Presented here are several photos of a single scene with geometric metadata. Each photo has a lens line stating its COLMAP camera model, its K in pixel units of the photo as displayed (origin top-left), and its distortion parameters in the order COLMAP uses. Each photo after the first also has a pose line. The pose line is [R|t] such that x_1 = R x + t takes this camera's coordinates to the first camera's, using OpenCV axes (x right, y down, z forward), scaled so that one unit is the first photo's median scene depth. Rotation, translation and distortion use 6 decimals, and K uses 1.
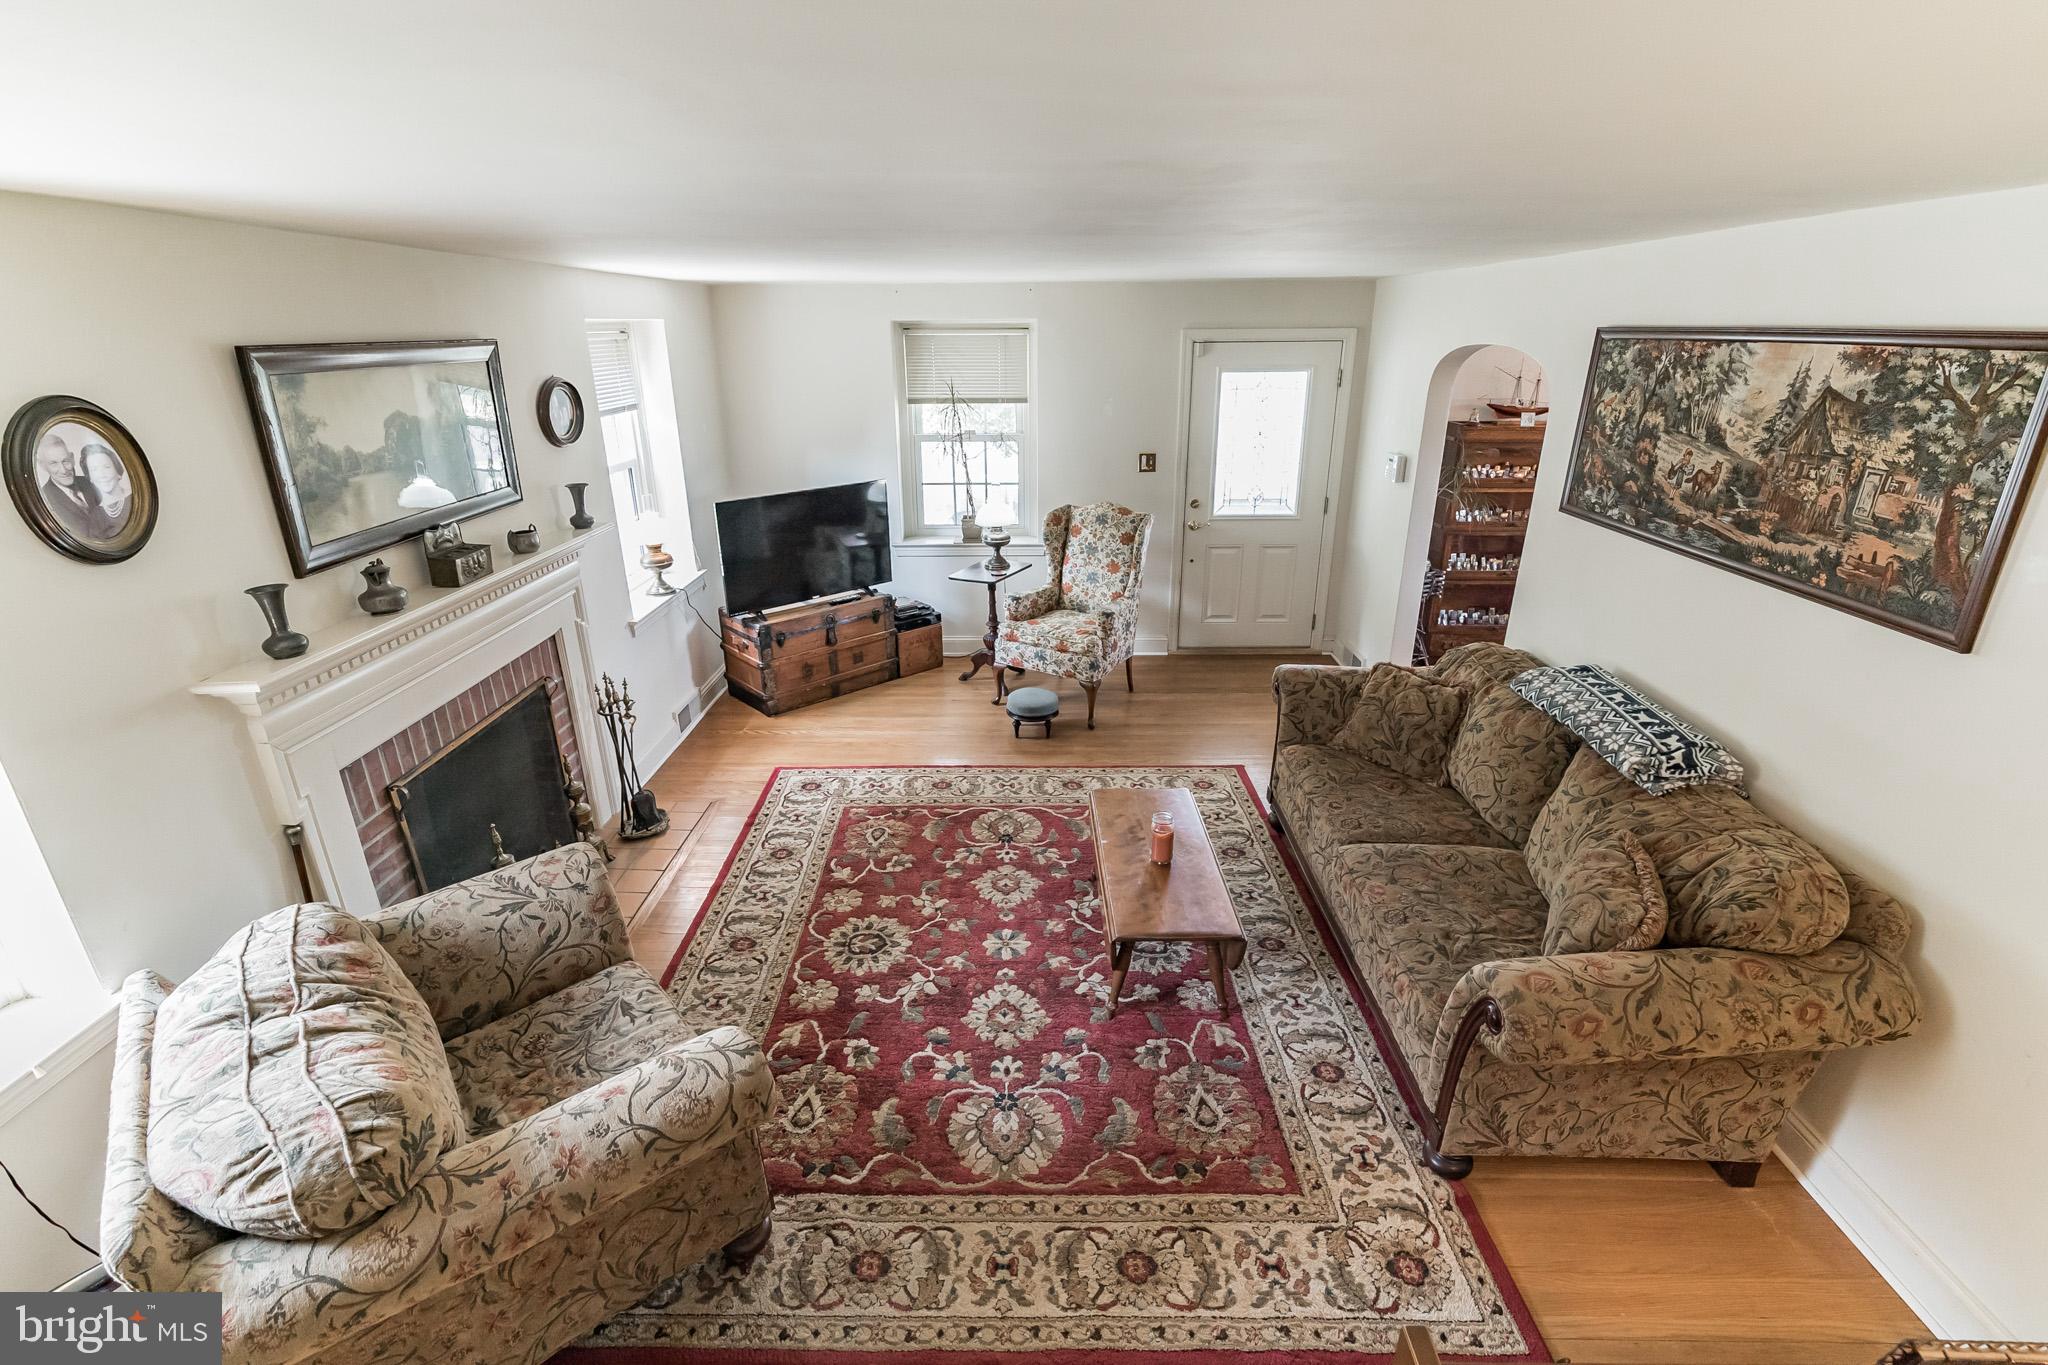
lens RADIAL K [[929.5, 0, 1013.8], [0, 929.5, 679.4], [0, 0, 1]] dist [-0.007238, 0.002268]
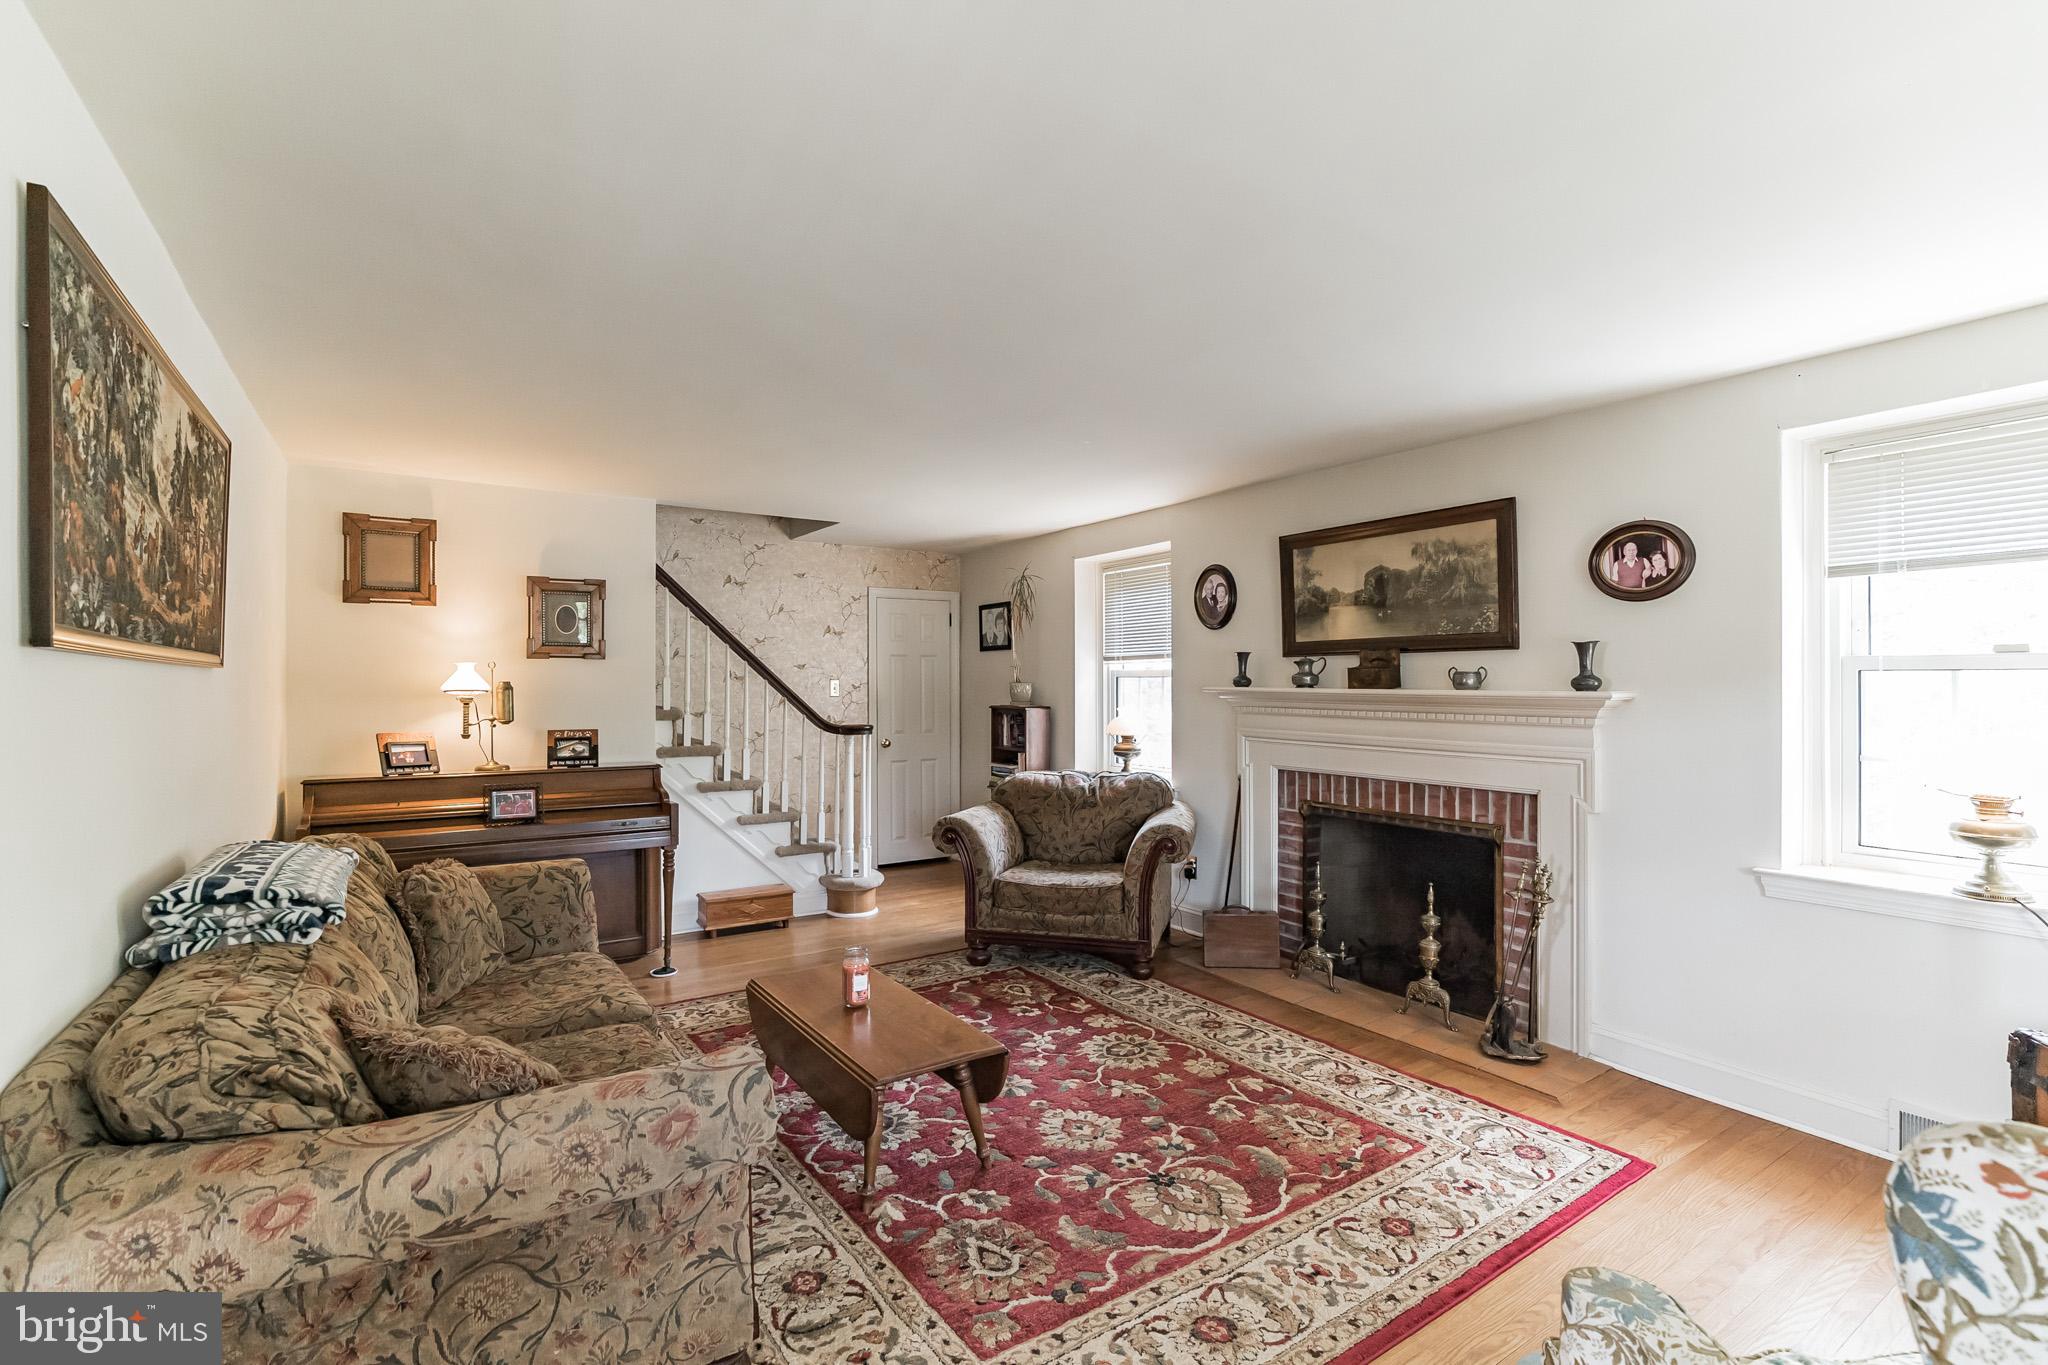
lens RADIAL K [[929.5, 0, 1042.4], [0, 929.5, 676.2], [0, 0, 1]] dist [-0.007238, 0.002268]
pose [[-0.809804, 0.009534, -0.586623, 0.418527], [-0.197143, 0.937309, 0.287379, -0.308464], [0.552586, 0.348370, -0.757157, 1.305085]]
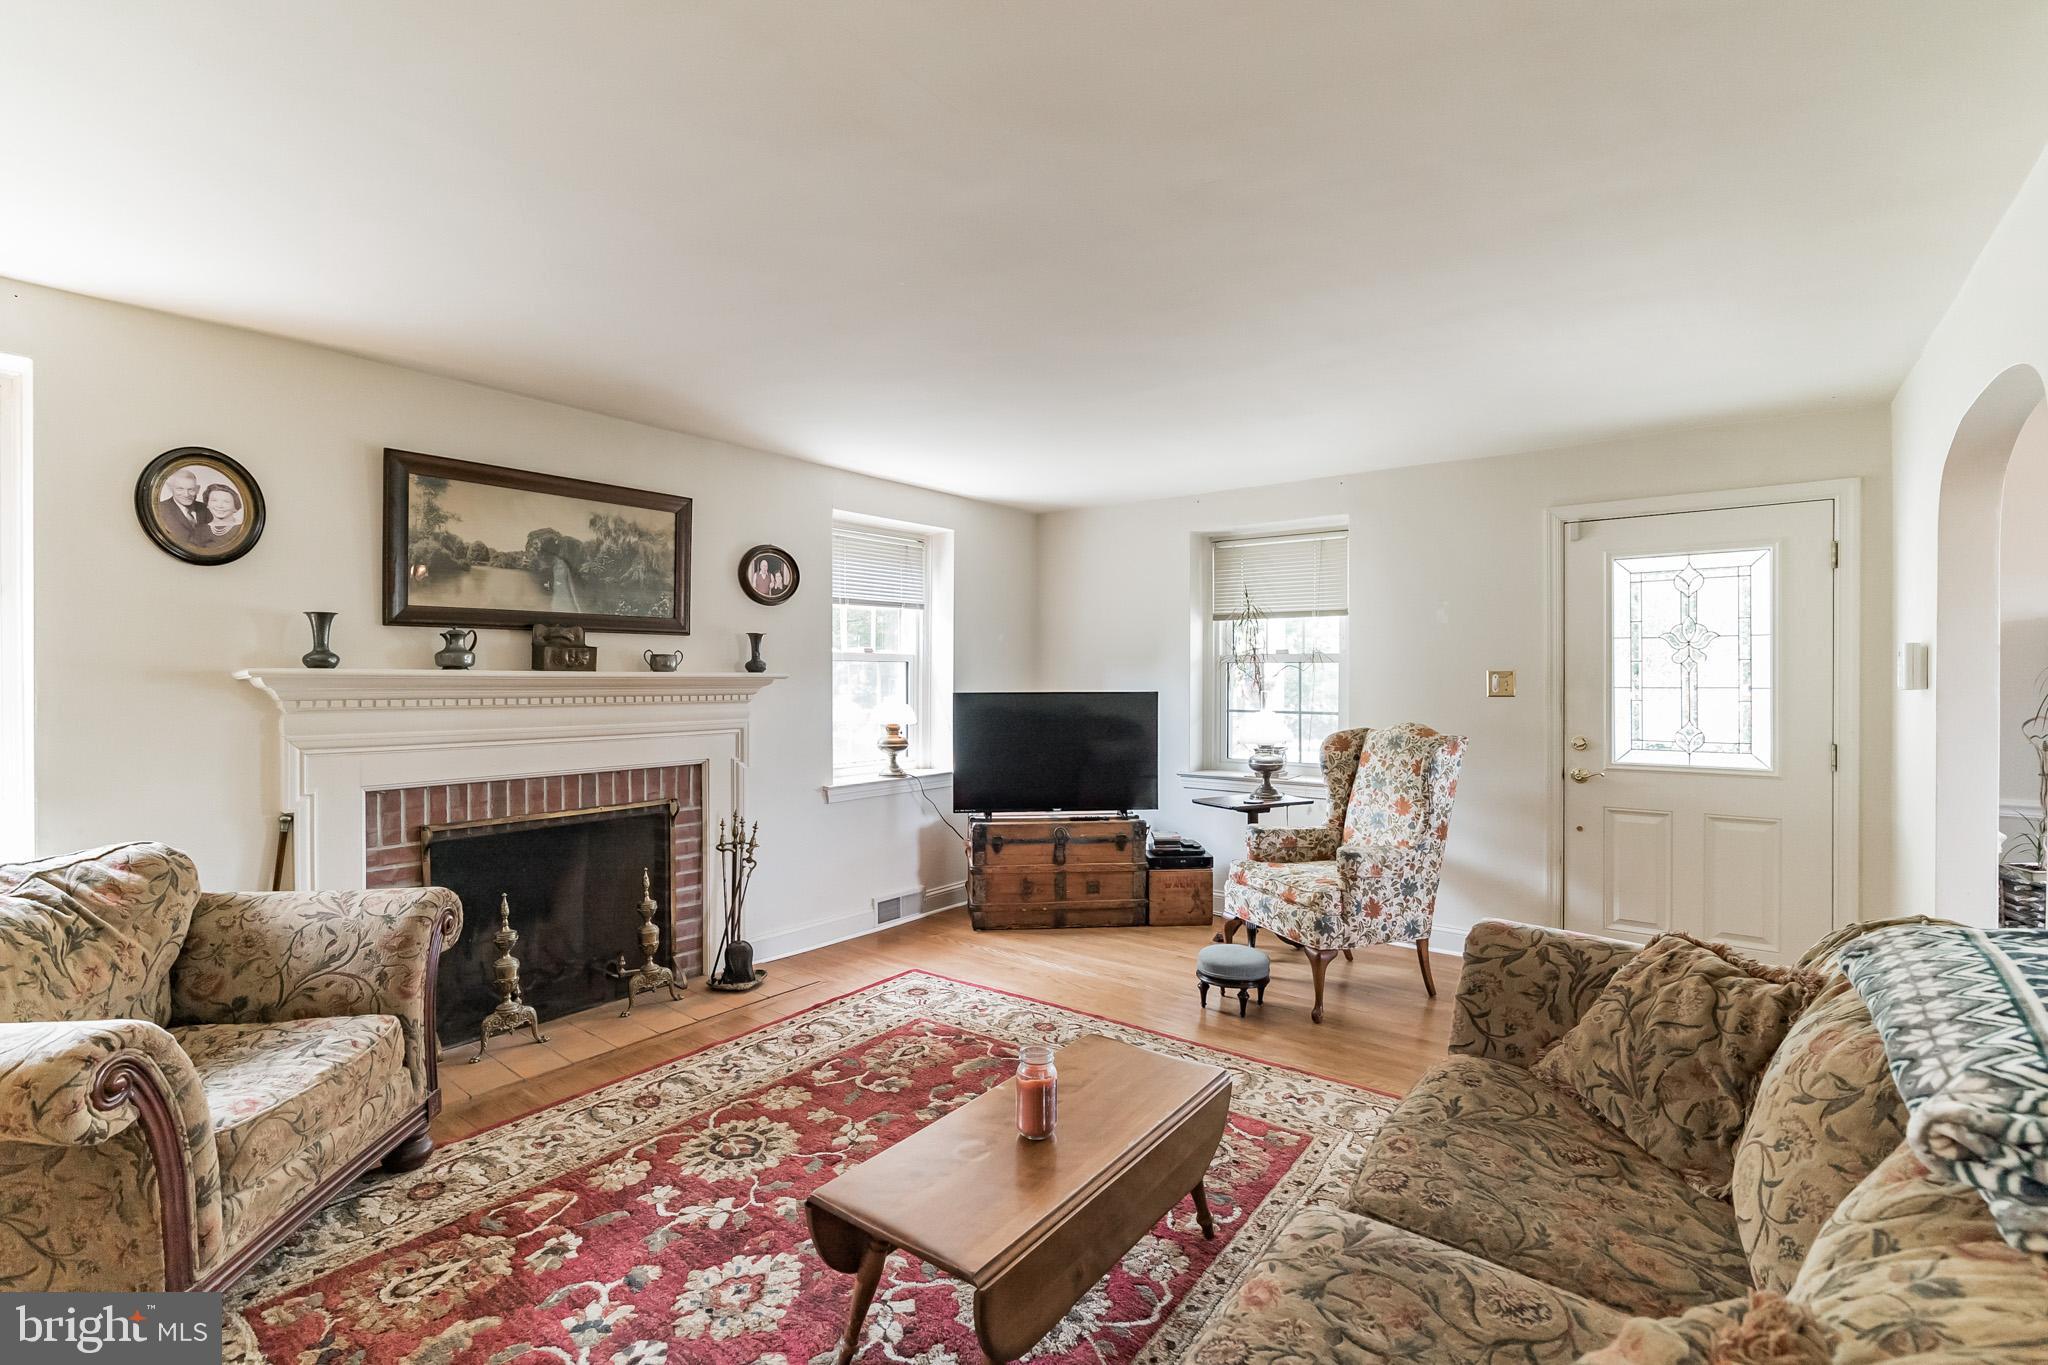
lens RADIAL K [[929.5, 0, 998.9], [0, 929.5, 674.4], [0, 0, 1]] dist [-0.007238, 0.002268]
pose [[0.797792, 0.011832, -0.602816, 0.389135], [-0.222506, 0.935012, -0.276122, 0.069071], [0.560373, 0.354418, 0.748578, 0.339606]]
